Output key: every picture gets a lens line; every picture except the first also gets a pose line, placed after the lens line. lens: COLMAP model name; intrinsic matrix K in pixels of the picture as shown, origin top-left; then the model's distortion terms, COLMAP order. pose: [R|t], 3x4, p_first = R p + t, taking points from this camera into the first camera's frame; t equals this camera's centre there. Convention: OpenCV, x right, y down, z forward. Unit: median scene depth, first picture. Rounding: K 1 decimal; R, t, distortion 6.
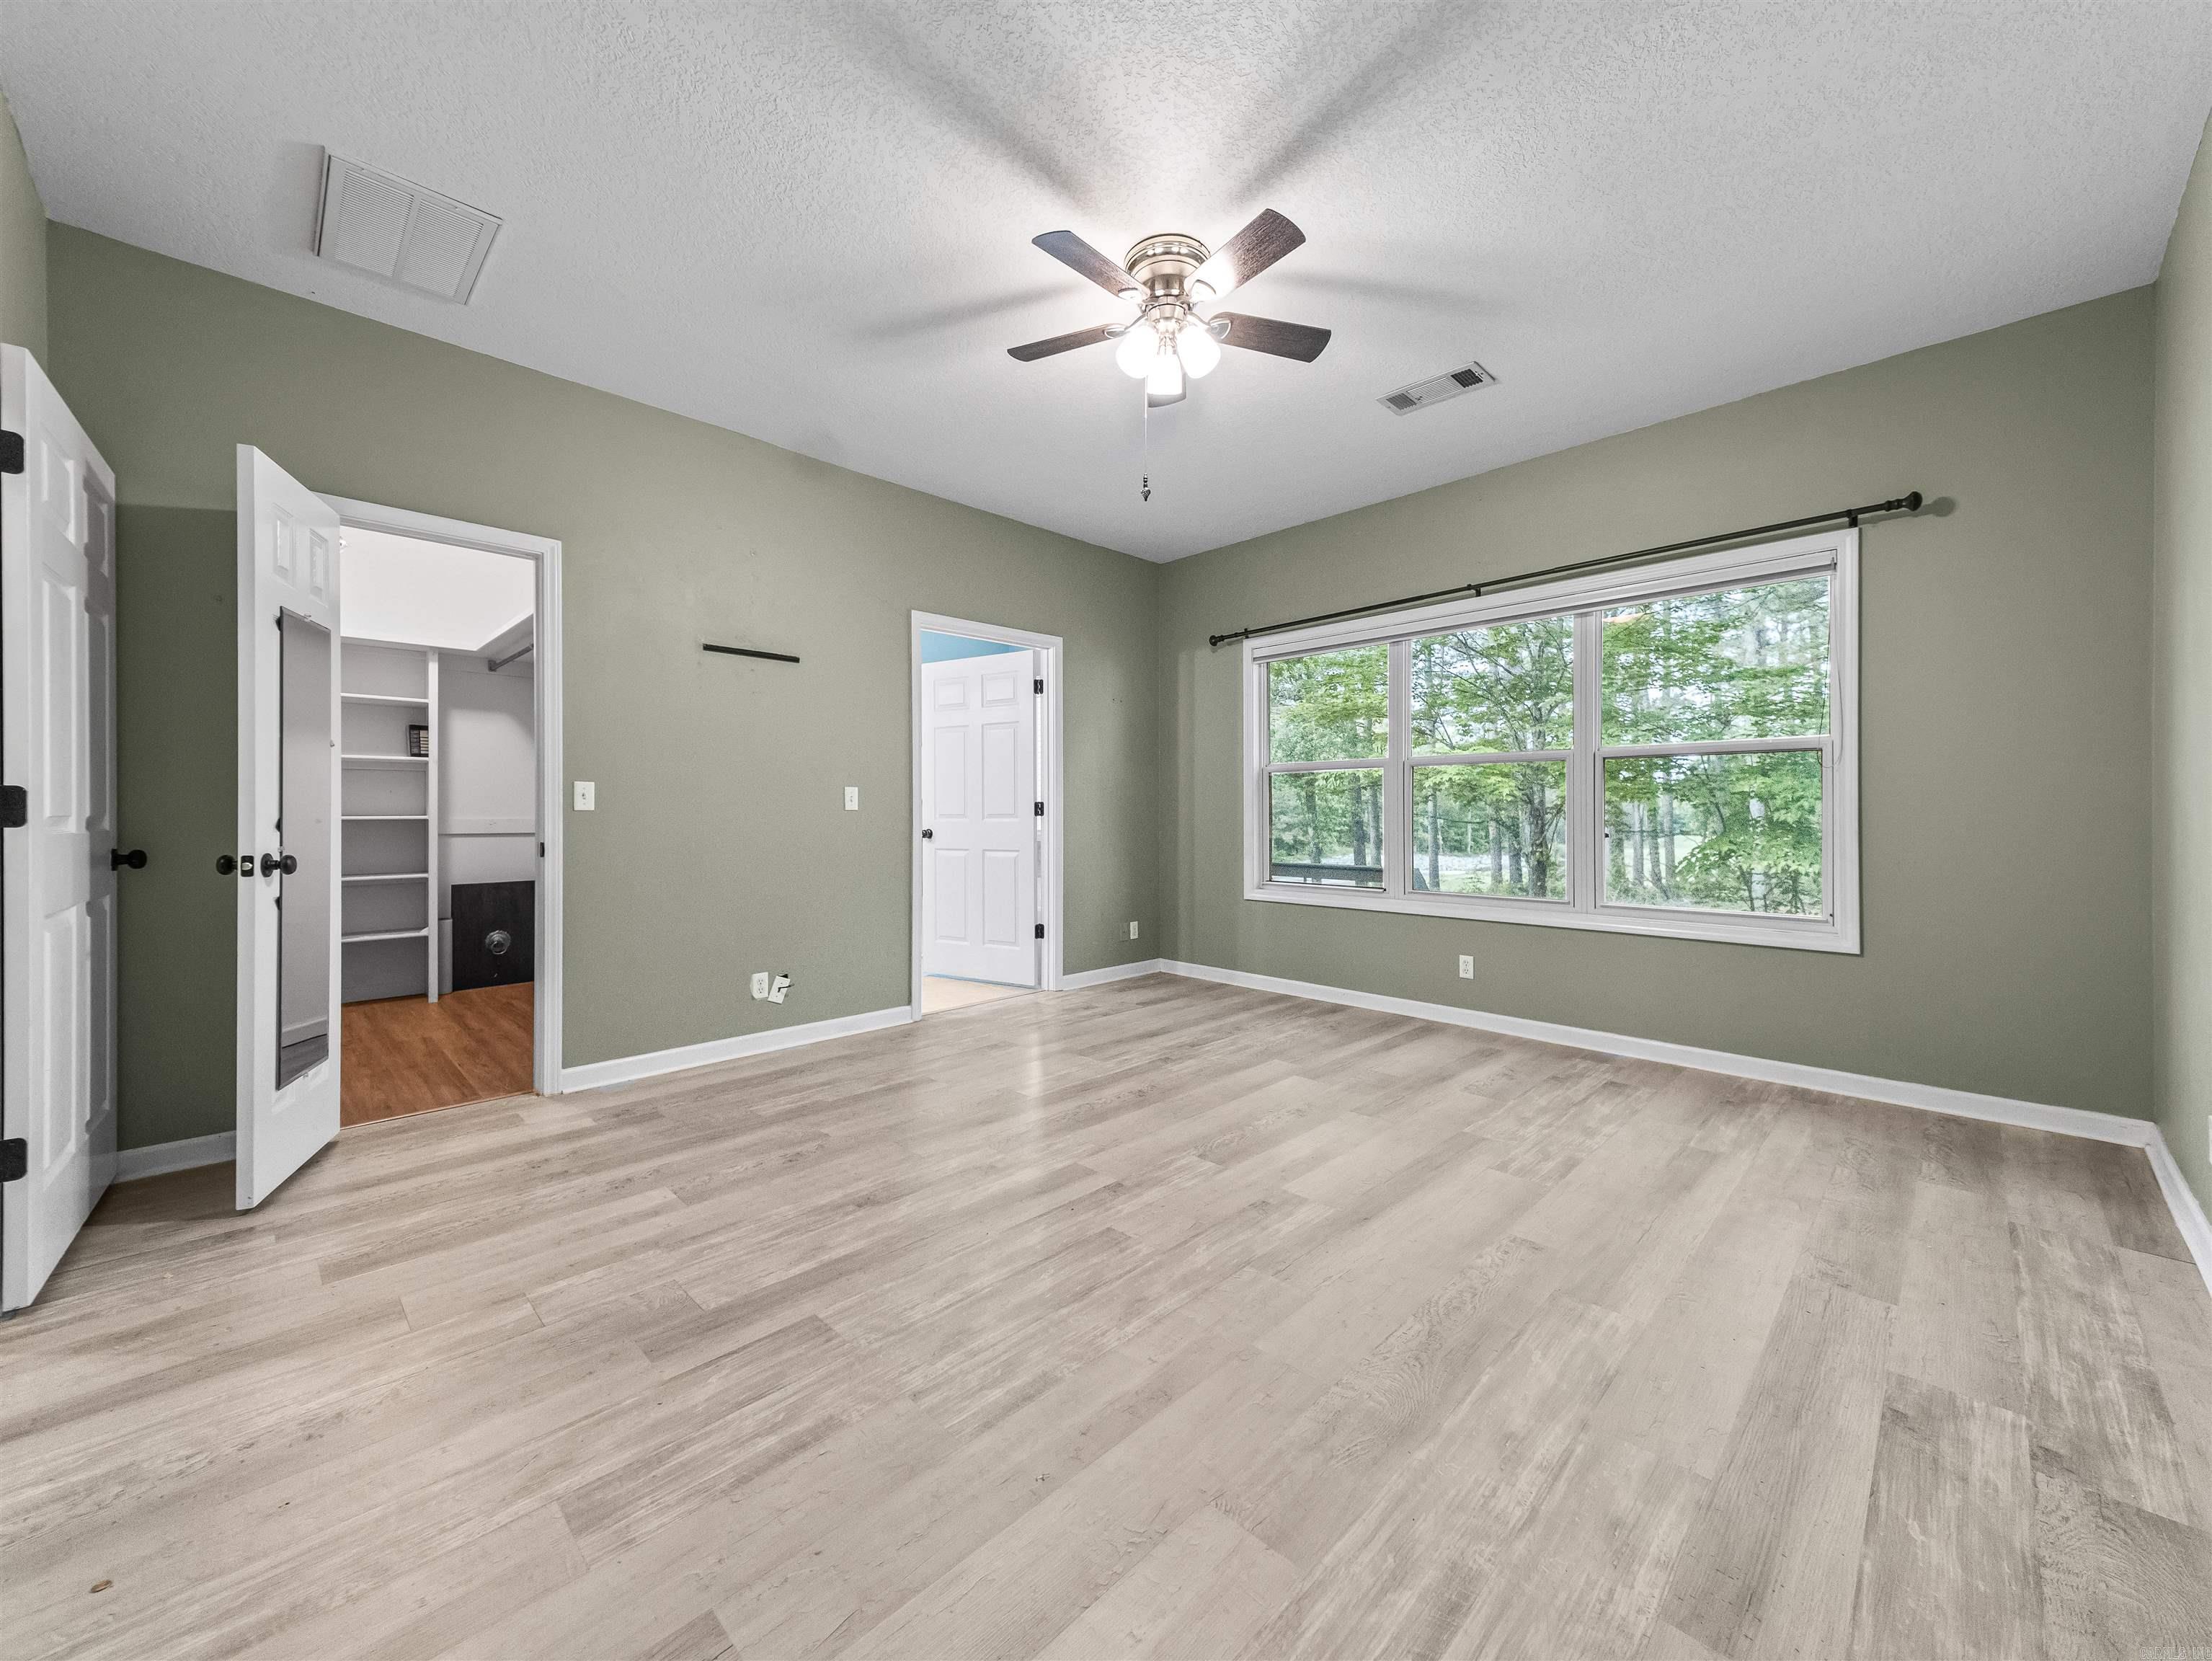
lens RADIAL K [[861.4, 0, 1104.1], [0, 861.4, 813.7], [0, 0, 1]] dist [0.027578, -0.007194]
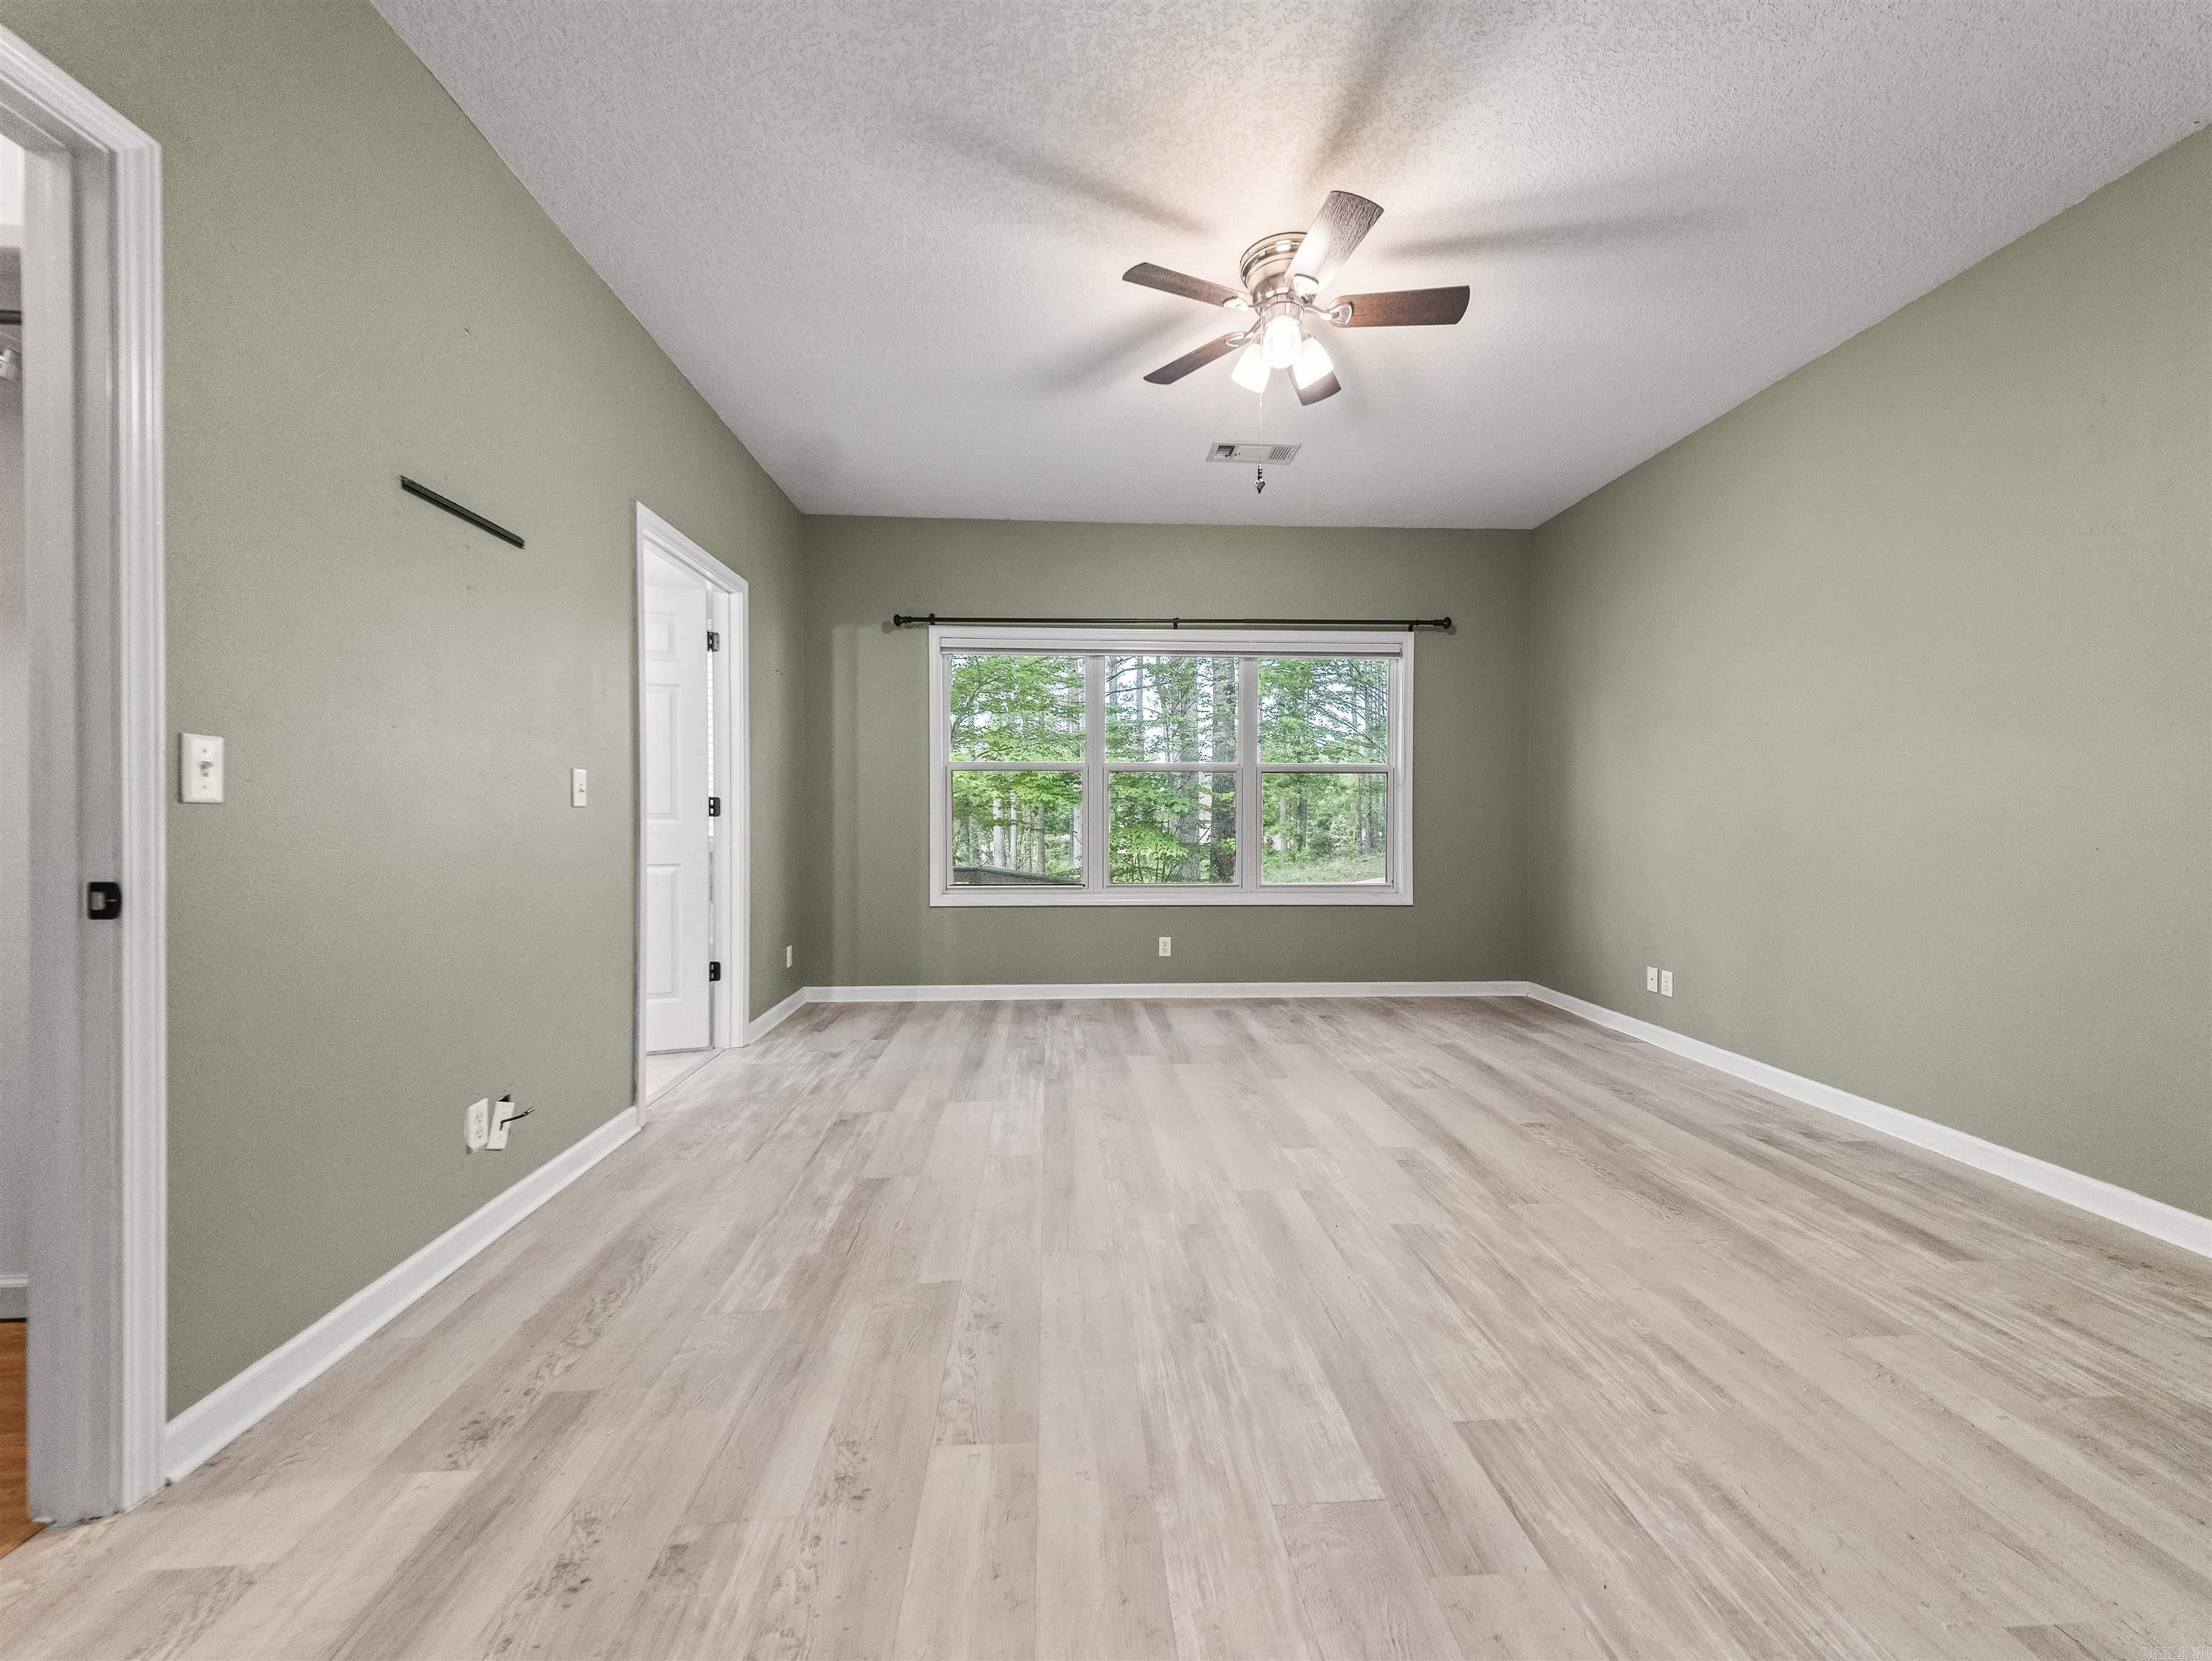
lens RADIAL K [[861.4, 0, 1109.3], [0, 861.4, 823.6], [0, 0, 1]] dist [0.027578, -0.007194]
pose [[0.653976, -0.005046, 0.756499, -0.695102], [-0.003602, 0.999946, 0.009783, 0.000825], [-0.756507, -0.009123, 0.653922, 0.421927]]
